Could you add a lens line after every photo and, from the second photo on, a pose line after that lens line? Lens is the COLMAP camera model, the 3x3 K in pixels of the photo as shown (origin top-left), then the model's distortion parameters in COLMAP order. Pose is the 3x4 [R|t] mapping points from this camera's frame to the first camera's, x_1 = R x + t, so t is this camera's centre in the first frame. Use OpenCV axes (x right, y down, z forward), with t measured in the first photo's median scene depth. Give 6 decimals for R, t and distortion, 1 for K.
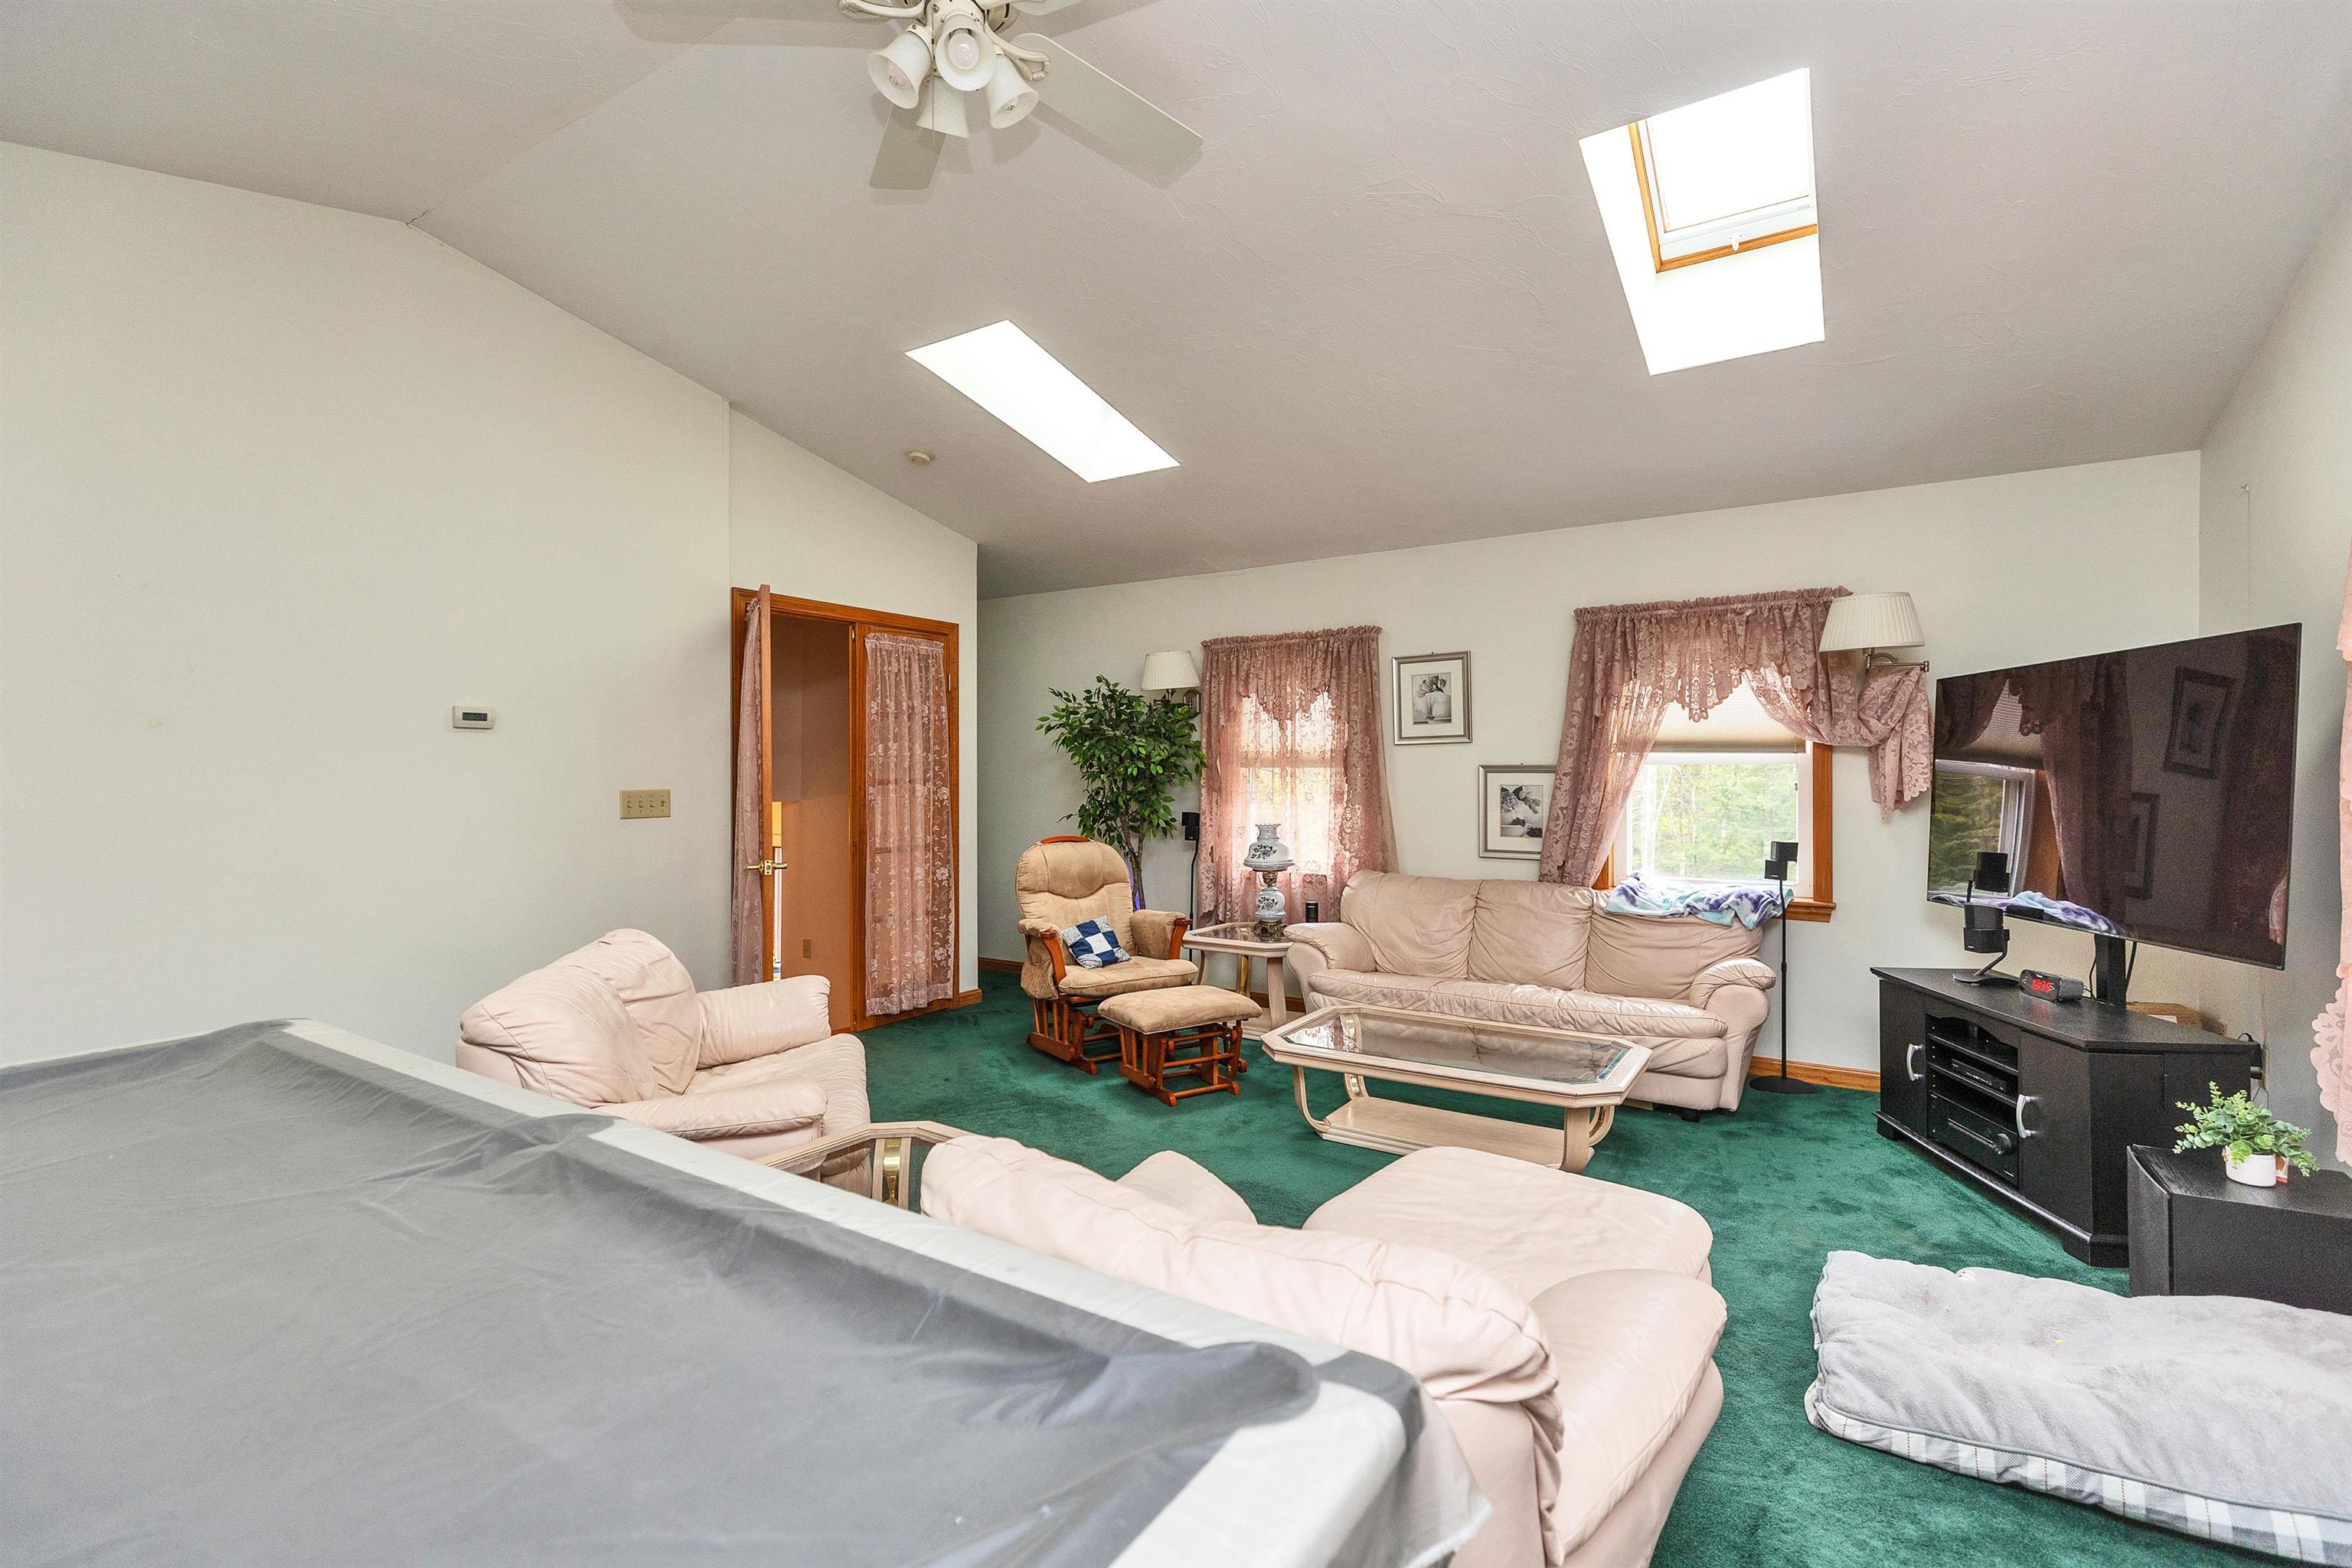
lens RADIAL K [[1101.9, 0, 1176.0], [0, 1101.9, 784.0], [0, 0, 1]] dist [0.072793, -0.000049]
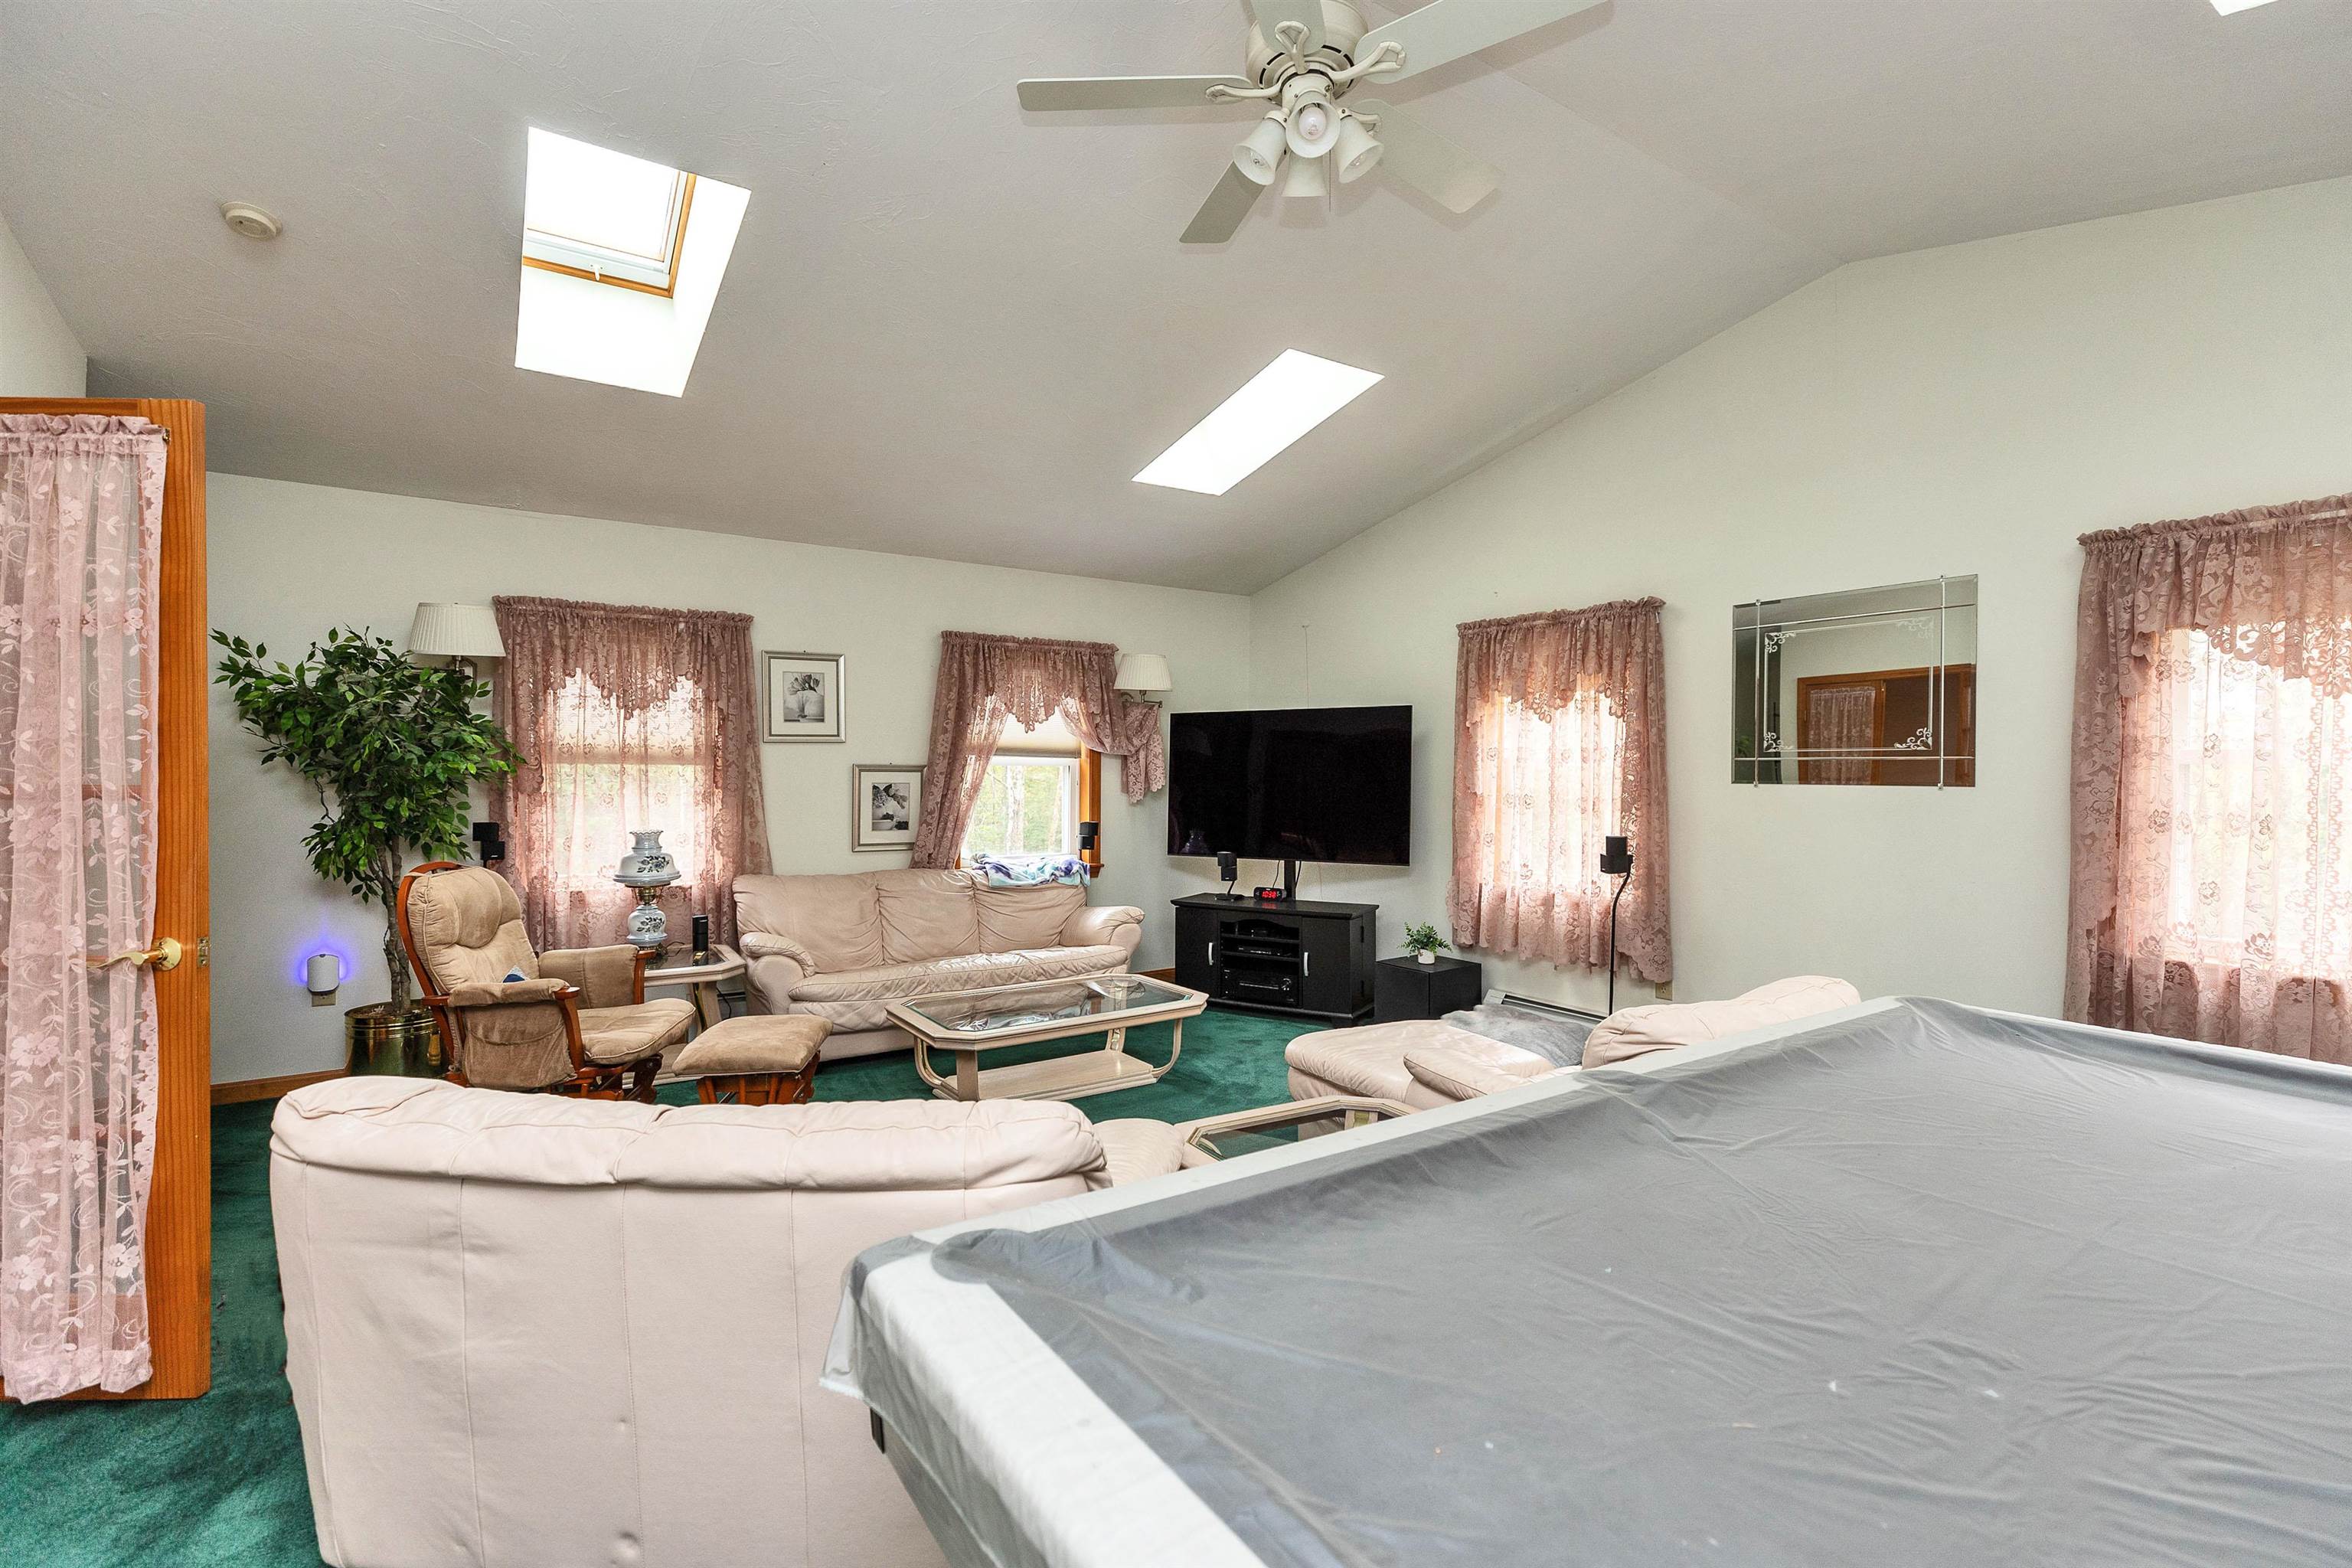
lens RADIAL K [[1050.7, 0, 1165.8], [0, 1050.7, 796.2], [0, 0, 1]] dist [0.001933, -0.000246]
pose [[0.398958, -0.016289, 0.916825, -0.529674], [0.006738, 0.999867, 0.014832, 0.000459], [-0.916945, 0.000260, 0.399014, 0.334433]]
